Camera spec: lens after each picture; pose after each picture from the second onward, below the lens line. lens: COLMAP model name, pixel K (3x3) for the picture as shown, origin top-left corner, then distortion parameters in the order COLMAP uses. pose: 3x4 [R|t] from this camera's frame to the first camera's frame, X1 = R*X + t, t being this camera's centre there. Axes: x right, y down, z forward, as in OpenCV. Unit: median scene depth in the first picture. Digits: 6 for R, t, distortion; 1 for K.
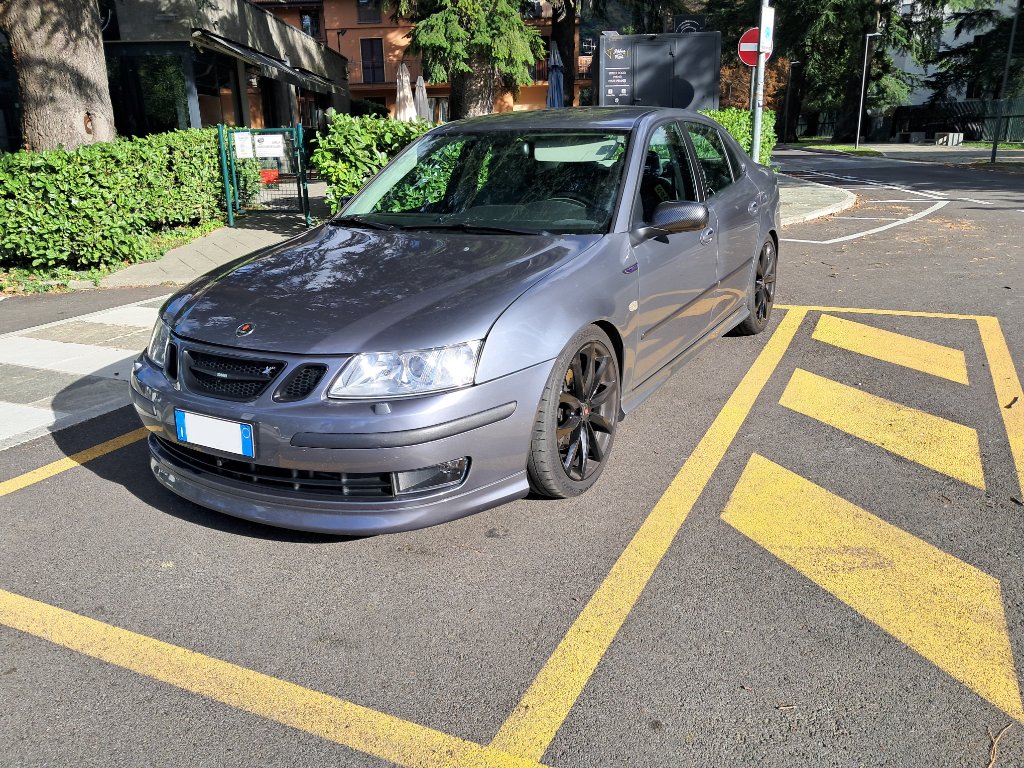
lens RADIAL K [[842.2, 0, 511.0], [0, 842.2, 377.6], [0, 0, 1]] dist [0.008836, 0.014281]
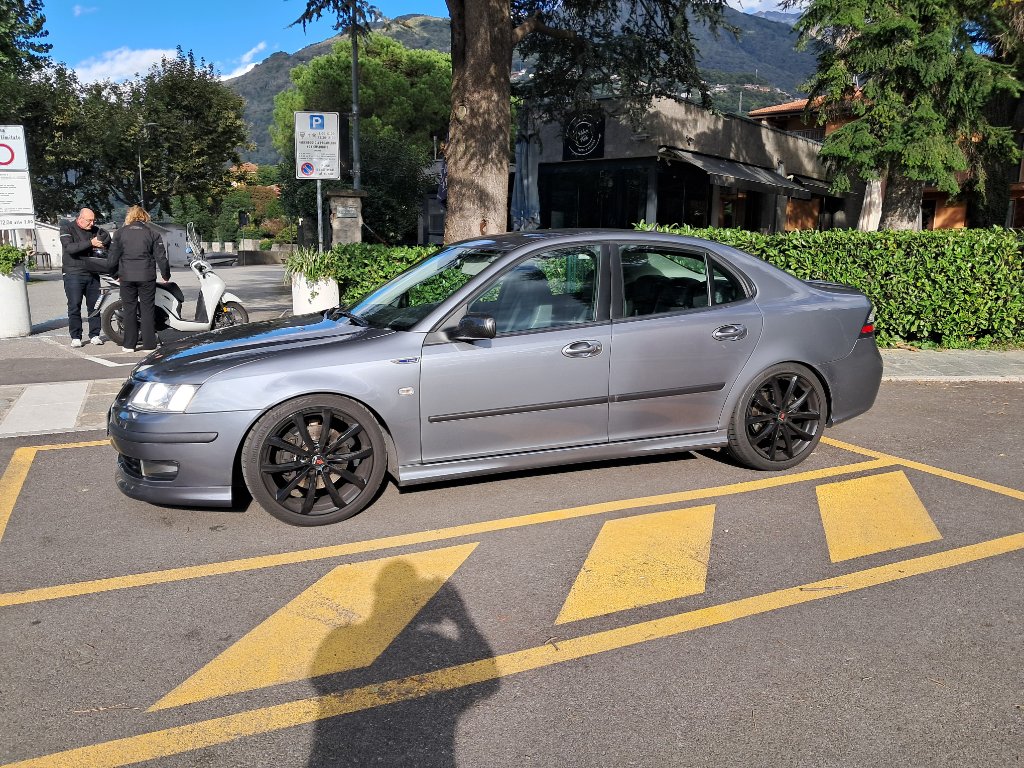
lens RADIAL K [[842.2, 0, 507.8], [0, 842.2, 389.6], [0, 0, 1]] dist [0.008836, 0.014281]
pose [[0.751979, 0.149935, -0.641909, 0.290288], [-0.209262, 0.977716, -0.016773, -0.028362], [0.625089, 0.146940, 0.766598, 0.043864]]
